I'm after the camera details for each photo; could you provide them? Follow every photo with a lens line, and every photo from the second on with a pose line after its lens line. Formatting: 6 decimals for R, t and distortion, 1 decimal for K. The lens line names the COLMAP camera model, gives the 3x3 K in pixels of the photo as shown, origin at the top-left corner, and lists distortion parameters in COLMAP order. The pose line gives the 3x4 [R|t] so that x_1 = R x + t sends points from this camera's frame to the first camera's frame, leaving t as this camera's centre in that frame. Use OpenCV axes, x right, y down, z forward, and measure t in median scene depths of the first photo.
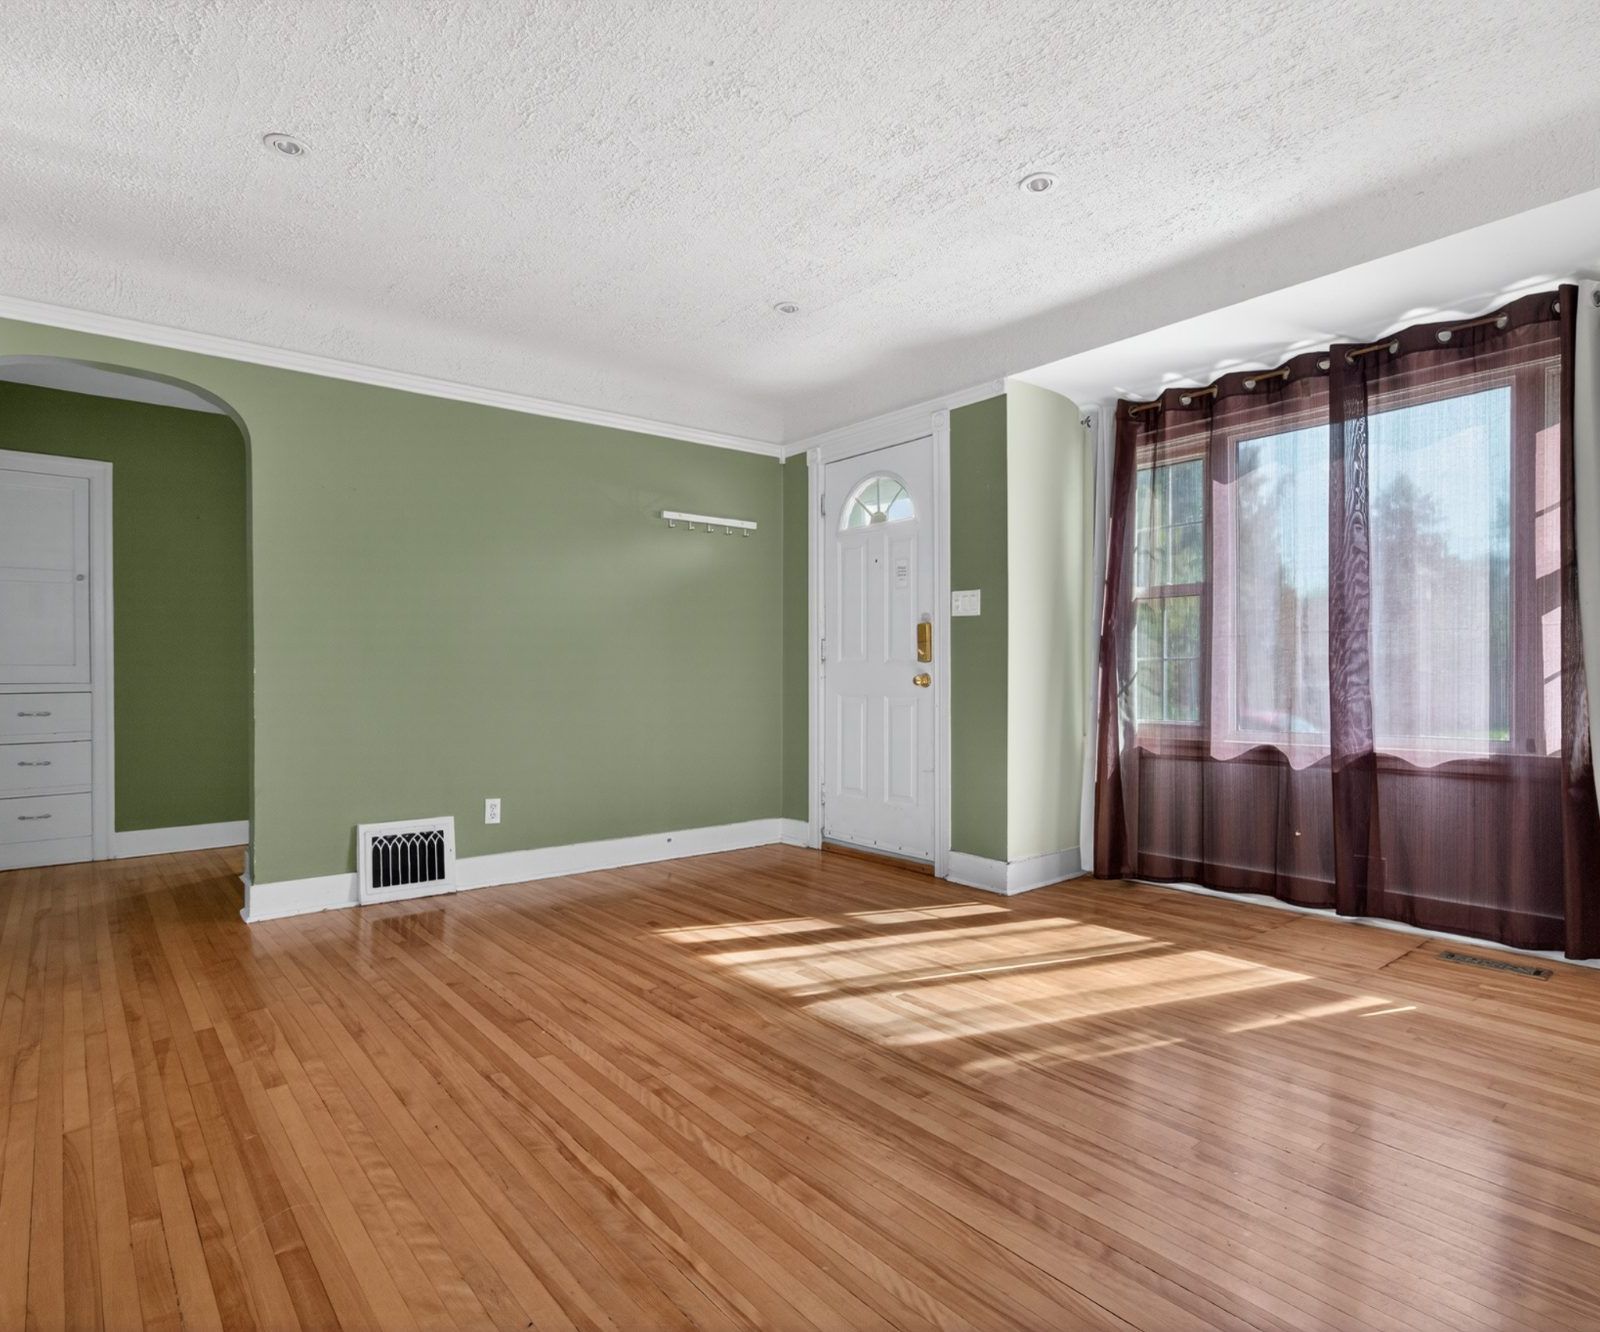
lens RADIAL K [[898.2, 0, 801.4], [0, 898.2, 667.9], [0, 0, 1]] dist [0.002077, -0.004518]
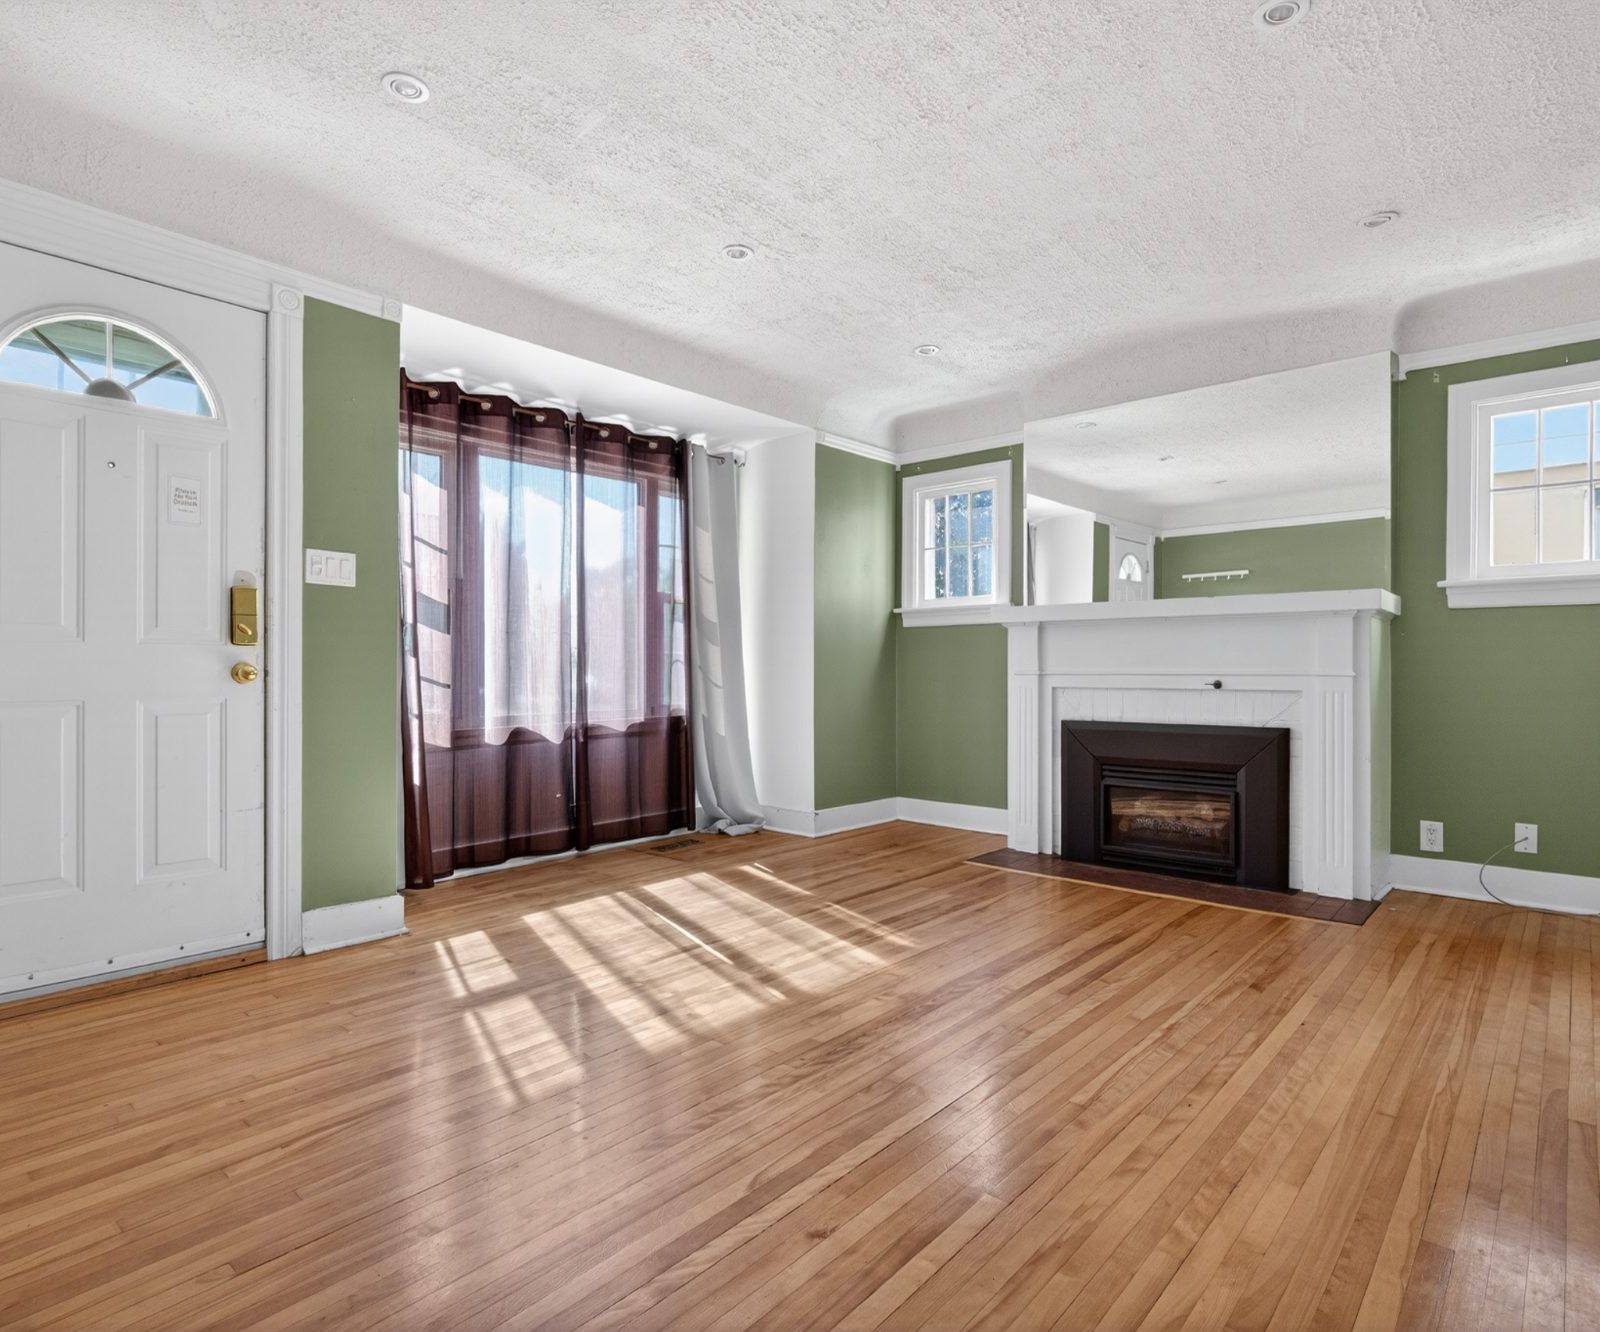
lens RADIAL K [[898.2, 0, 801.4], [0, 898.2, 667.9], [0, 0, 1]] dist [0.002077, -0.004518]
pose [[-0.167691, 0.005234, 0.985826, -0.803957], [-0.003512, 0.999976, -0.005907, 0.017182], [-0.985833, -0.004452, -0.167668, 0.970717]]
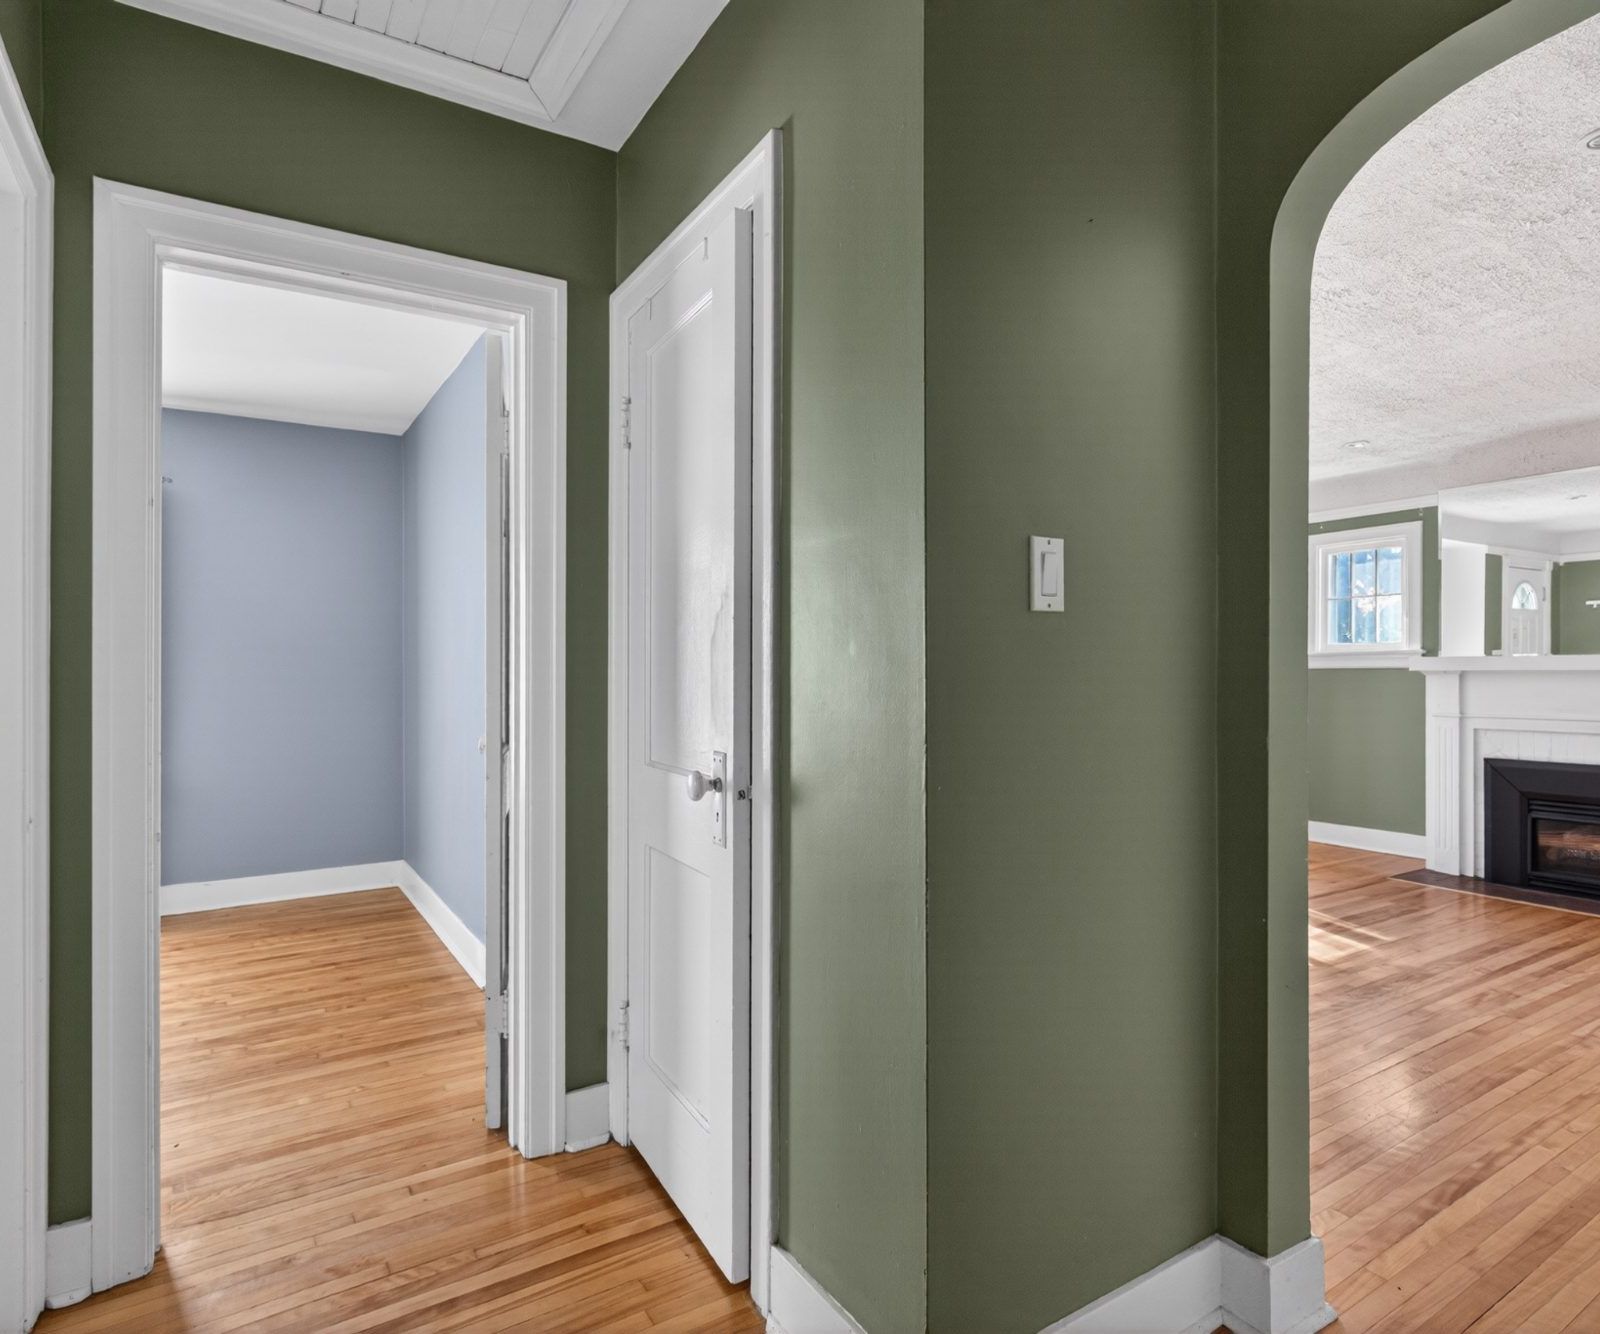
lens RADIAL K [[898.2, 0, 801.4], [0, 898.2, 668.9], [0, 0, 1]] dist [0.002077, -0.004518]
pose [[0.126325, 0.013001, 0.991904, -1.219861], [-0.004993, 0.999910, -0.012470, -0.043576], [-0.991976, -0.003377, 0.126378, 1.335422]]
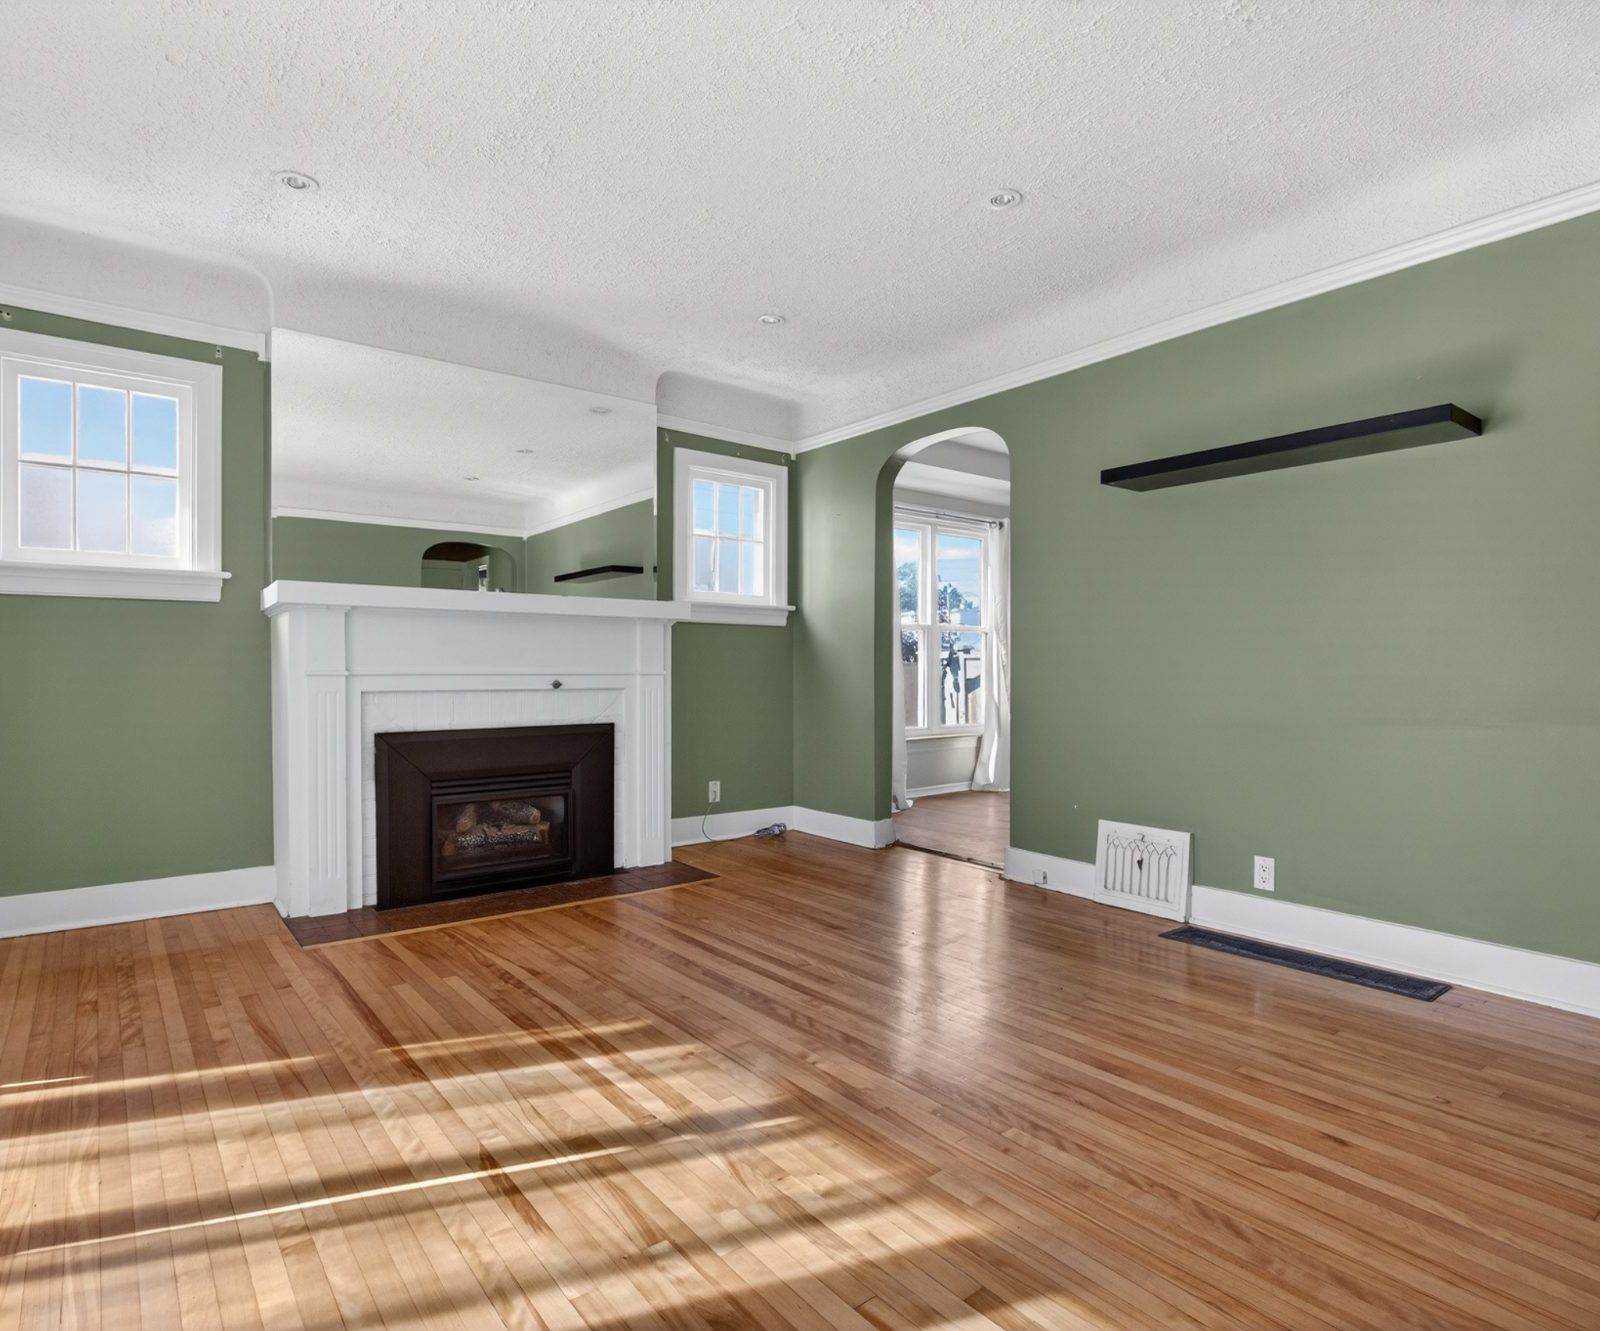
lens RADIAL K [[893.2, 0, 804.5], [0, 893.2, 676.2], [0, 0, 1]] dist [0.004278, 0.000247]
pose [[-0.999817, 0.004551, 0.018560, -0.026156], [0.004587, 0.999988, 0.001935, 0.018600], [-0.018551, 0.002020, -0.999826, 1.432090]]
